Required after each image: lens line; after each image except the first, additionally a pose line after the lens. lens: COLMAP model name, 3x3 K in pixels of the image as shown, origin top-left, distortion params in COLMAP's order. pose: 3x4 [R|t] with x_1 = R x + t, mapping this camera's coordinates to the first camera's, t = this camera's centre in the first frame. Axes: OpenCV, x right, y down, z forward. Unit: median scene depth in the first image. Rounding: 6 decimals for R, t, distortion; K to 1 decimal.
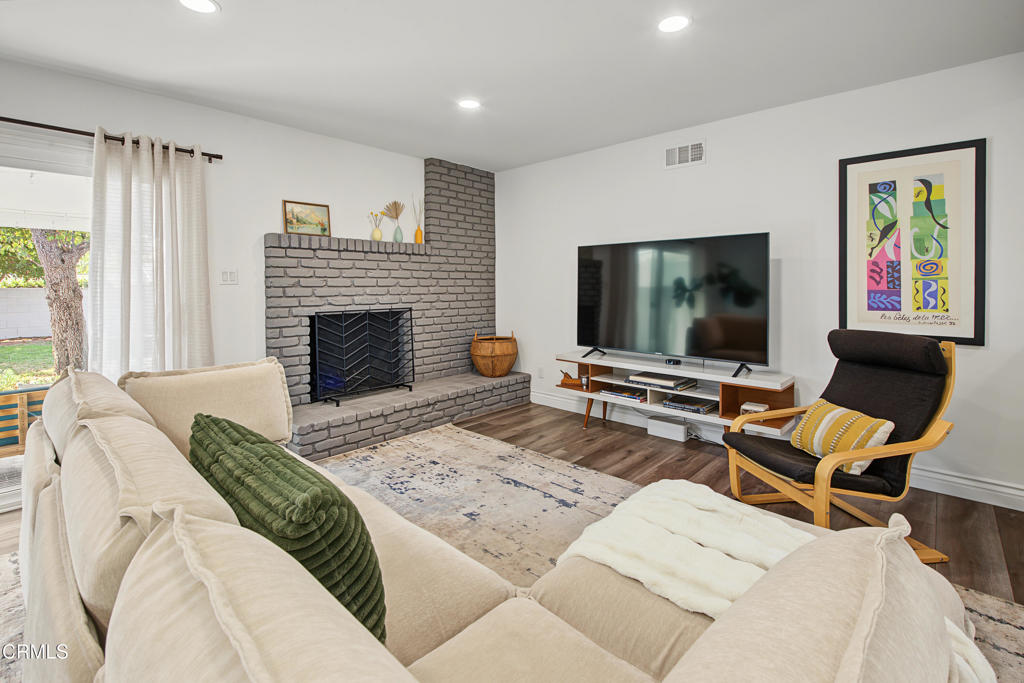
lens RADIAL K [[458.6, 0, 514.3], [0, 458.6, 291.5], [0, 0, 1]] dist [-0.002414, -0.001499]
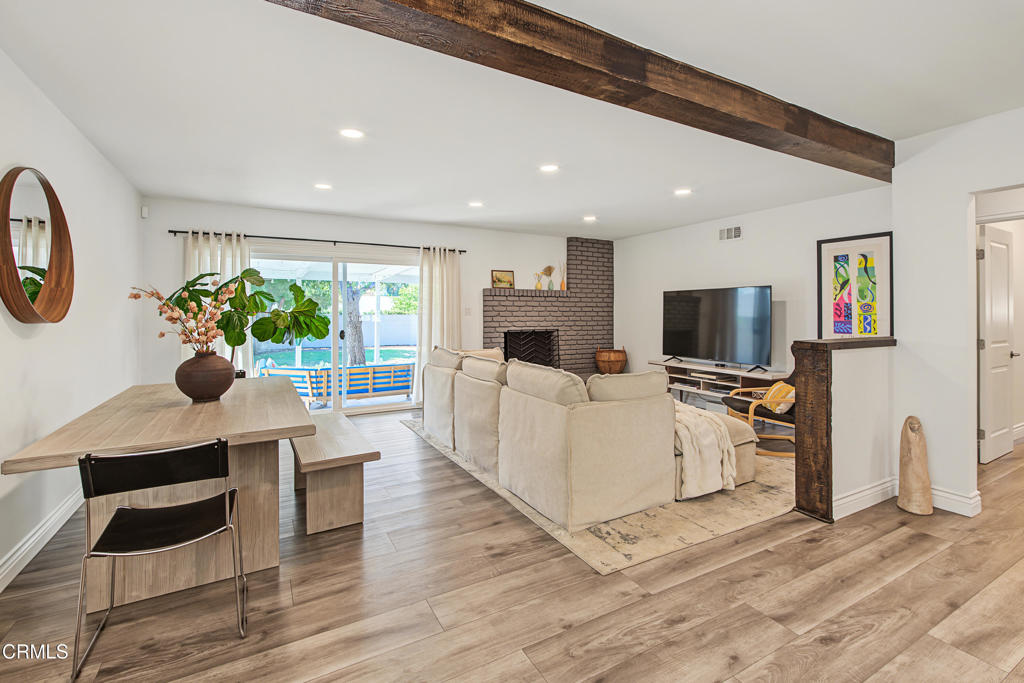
lens RADIAL K [[458.6, 0, 510.8], [0, 458.6, 315.9], [0, 0, 1]] dist [-0.002414, -0.001499]
pose [[0.947984, 0.005997, -0.318261, 0.159822], [-0.008627, 0.999939, -0.006853, 0.000214], [0.318201, 0.009242, 0.947978, -0.715360]]
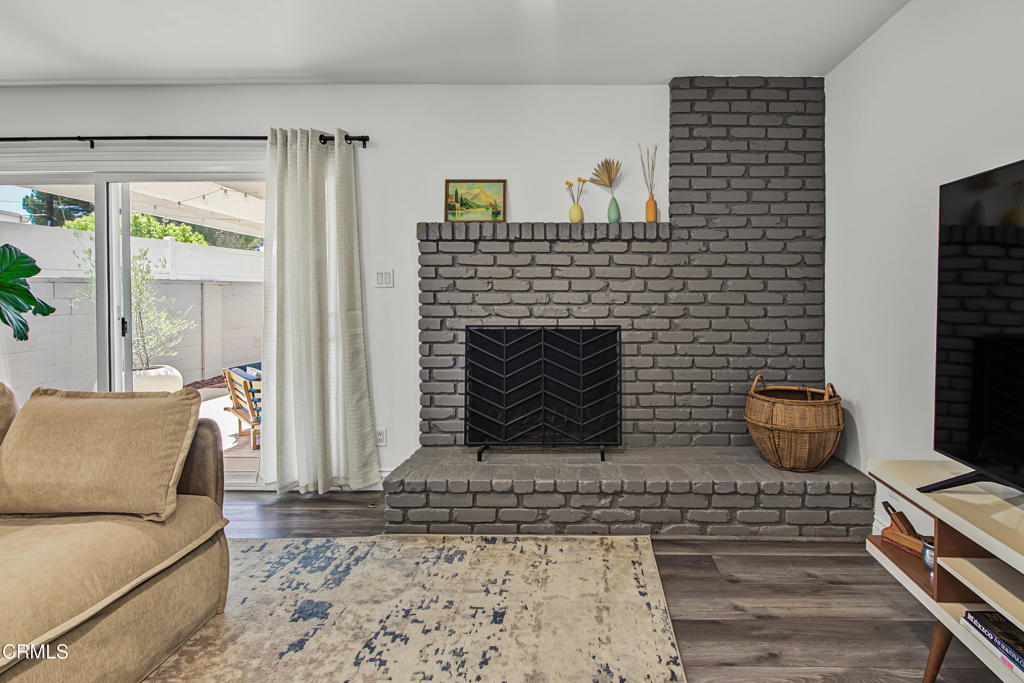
lens RADIAL K [[512.8, 0, 544.5], [0, 512.8, 294.6], [0, 0, 1]] dist [0.000794, 0.000424]
pose [[0.670284, 0.012356, -0.742002, 0.248472], [-0.013914, 0.999895, 0.004082, -0.009131], [0.741975, 0.007589, 0.670385, 0.507812]]
